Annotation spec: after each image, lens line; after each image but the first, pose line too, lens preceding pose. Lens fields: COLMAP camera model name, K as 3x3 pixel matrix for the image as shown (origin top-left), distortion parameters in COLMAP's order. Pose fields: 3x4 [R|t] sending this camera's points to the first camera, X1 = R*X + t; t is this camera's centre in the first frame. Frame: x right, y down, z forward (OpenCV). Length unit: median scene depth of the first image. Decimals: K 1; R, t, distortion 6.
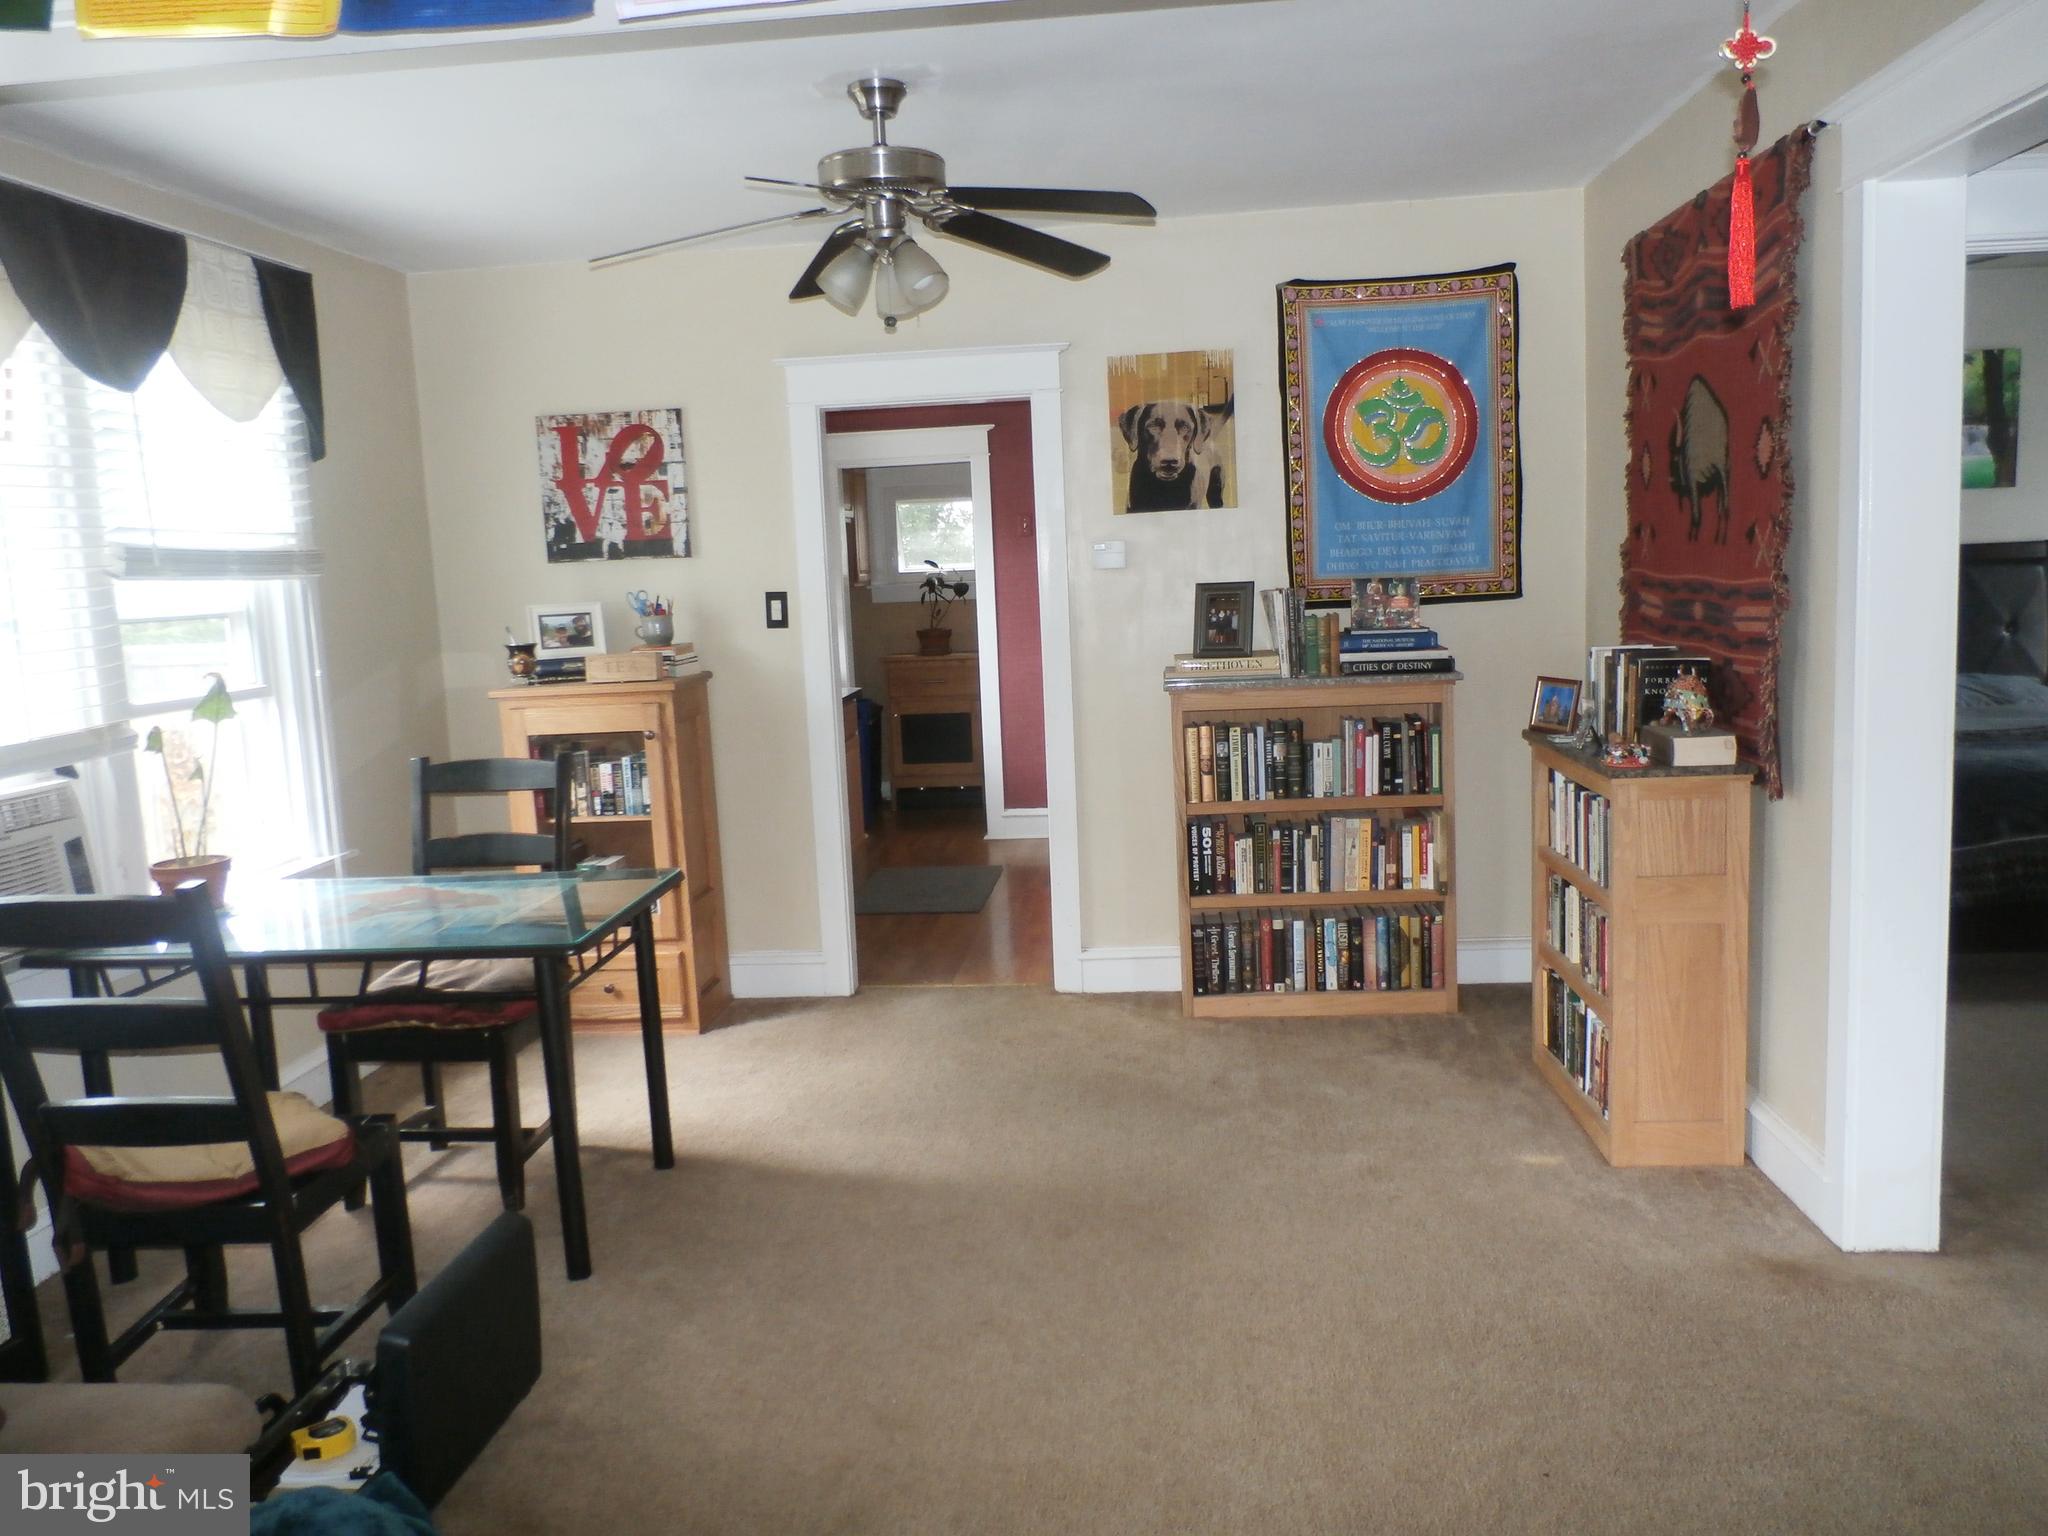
lens RADIAL K [[1552.9, 0, 1035.6], [0, 1552.9, 754.4], [0, 0, 1]] dist [-0.007733, 0.001148]
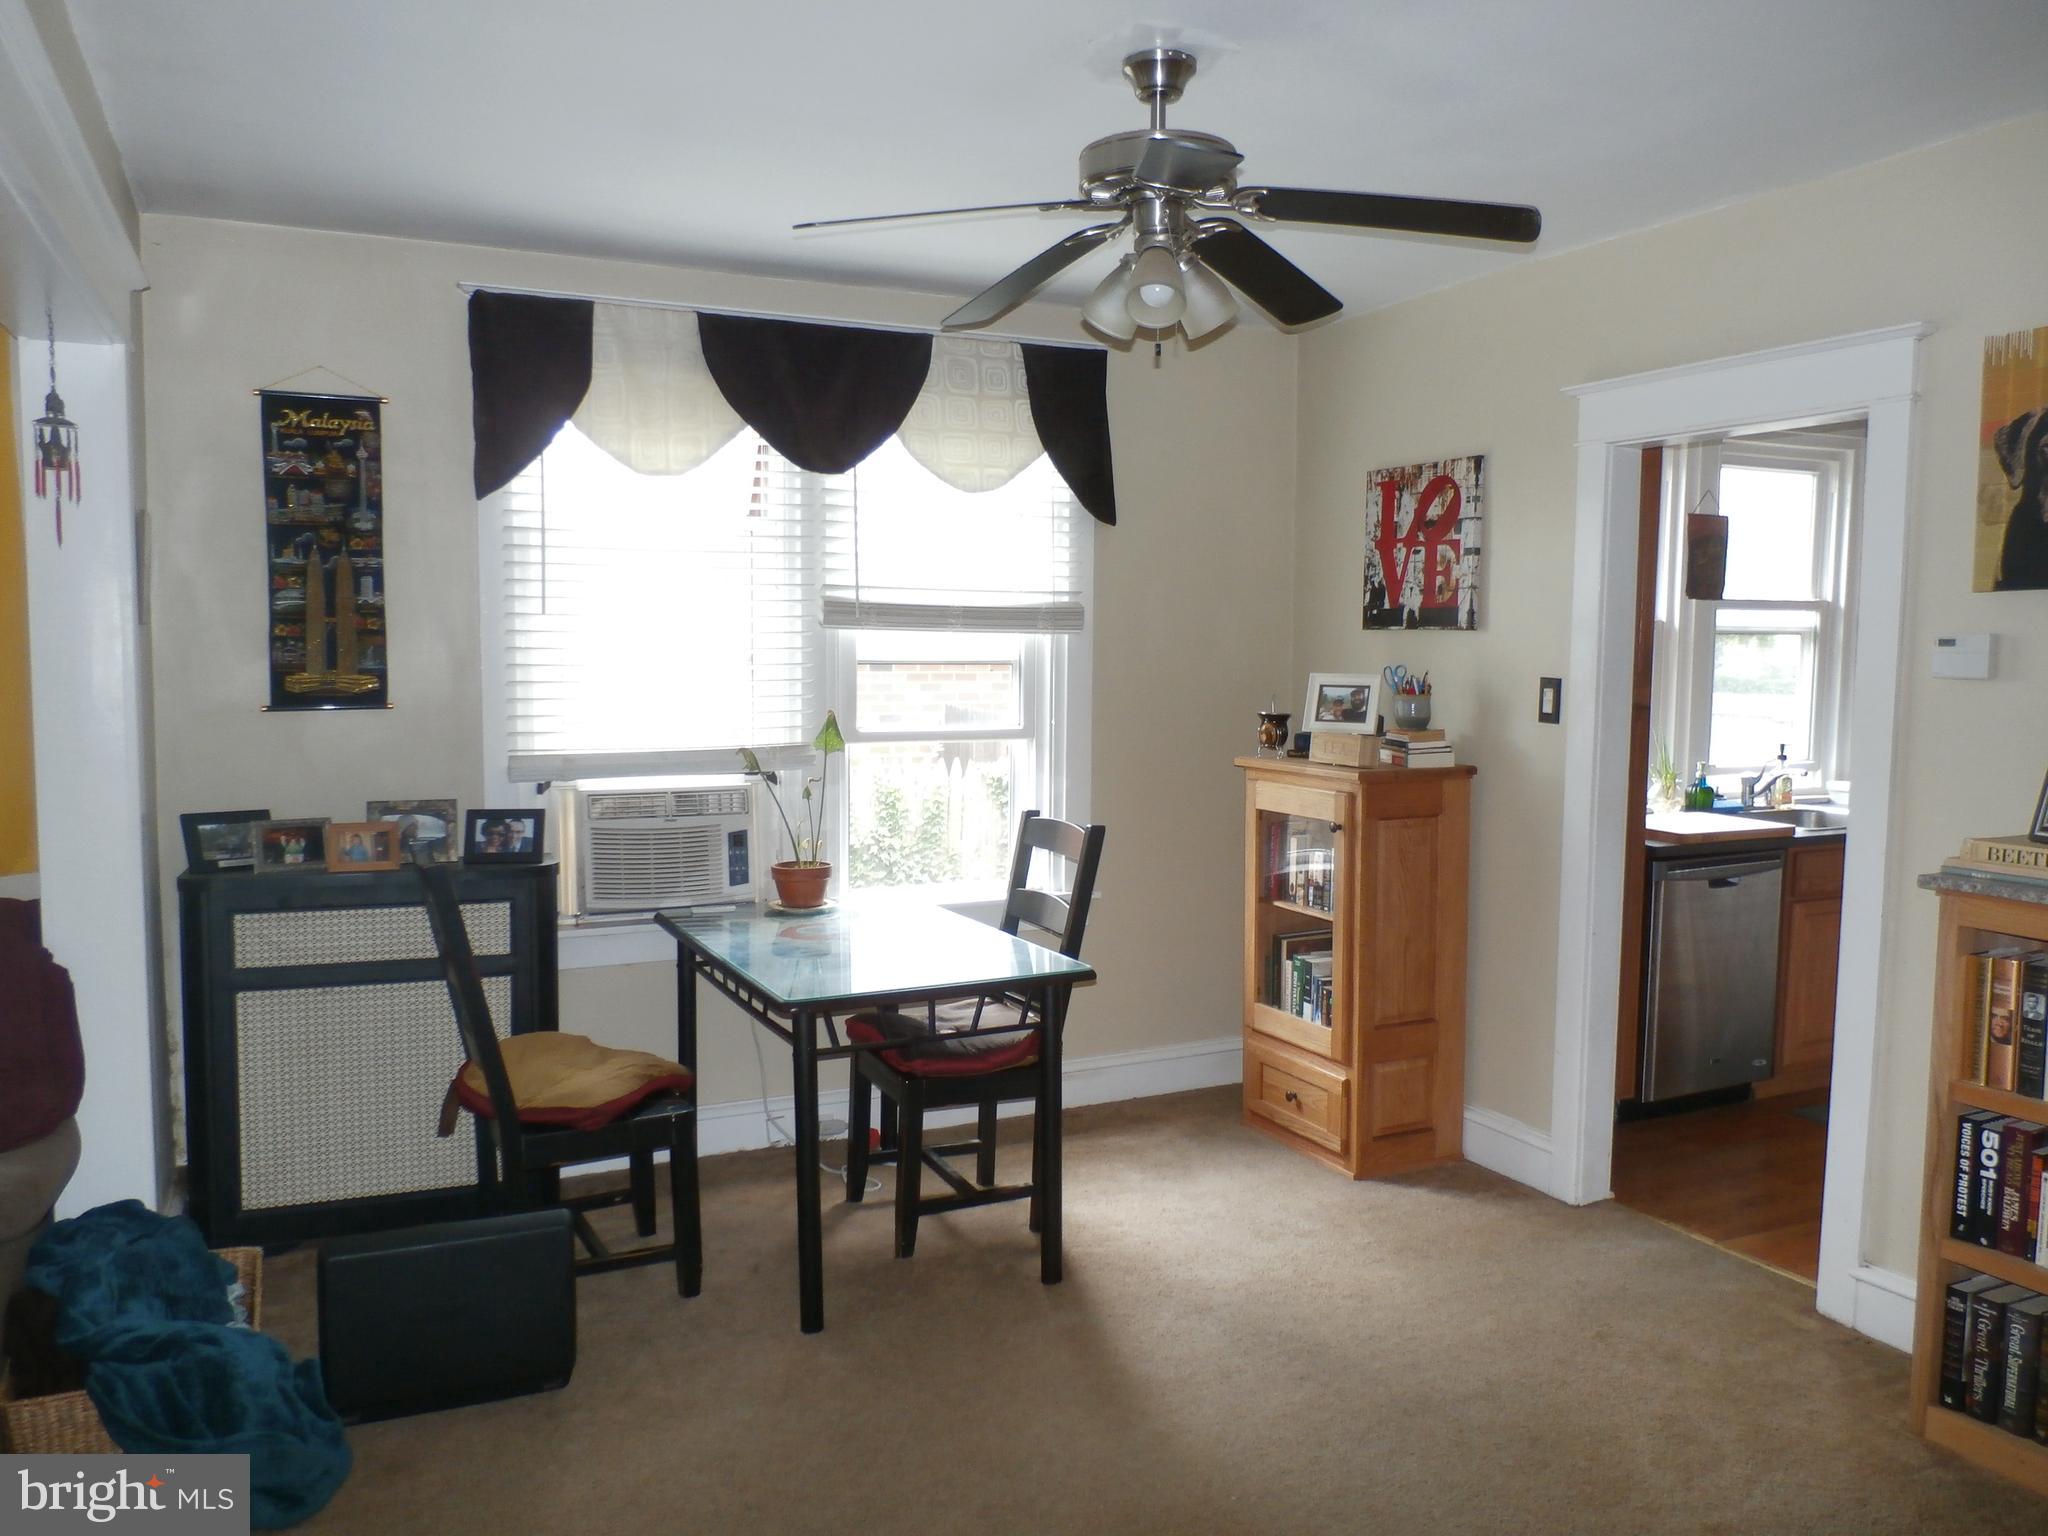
lens RADIAL K [[1552.9, 0, 1024.3], [0, 1552.9, 767.9], [0, 0, 1]] dist [-0.007733, 0.001148]
pose [[0.506434, 0.120038, -0.853882, 0.387415], [-0.139548, 0.988618, 0.056213, -0.066614], [0.850912, 0.090689, 0.517421, 0.363390]]
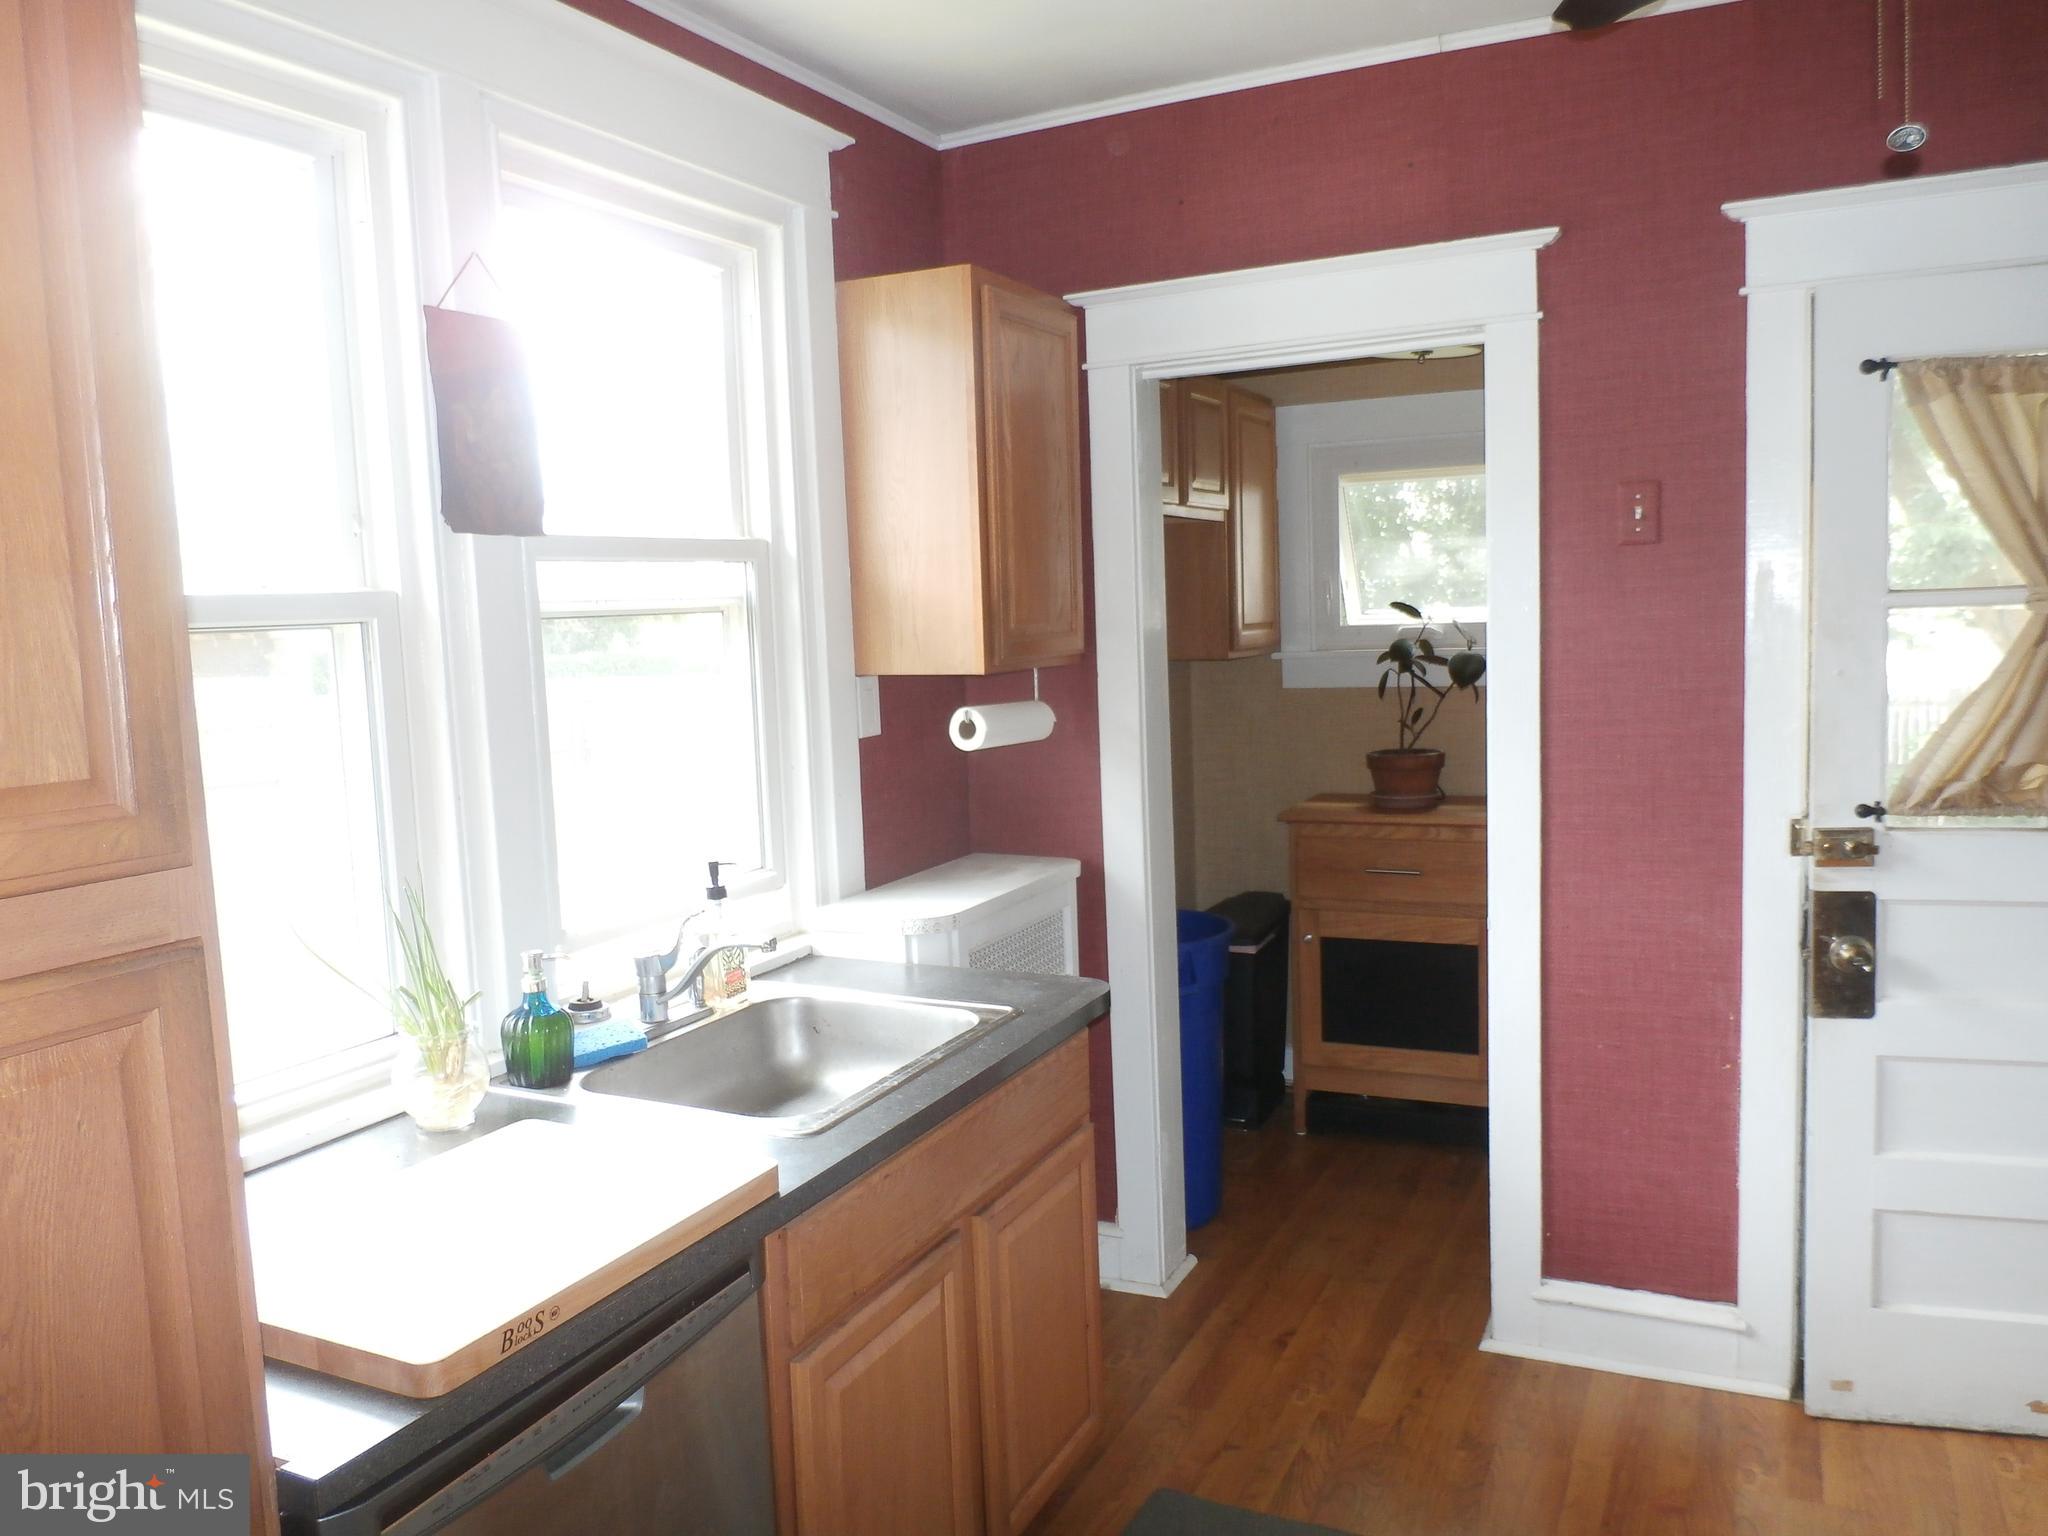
lens RADIAL K [[1552.9, 0, 1029.5], [0, 1552.9, 757.1], [0, 0, 1]] dist [-0.007733, 0.001148]
pose [[0.936500, 0.041972, -0.348146, -0.017278], [-0.045362, 0.998969, -0.001589, -0.132878], [0.347721, 0.017281, 0.937439, 0.961555]]
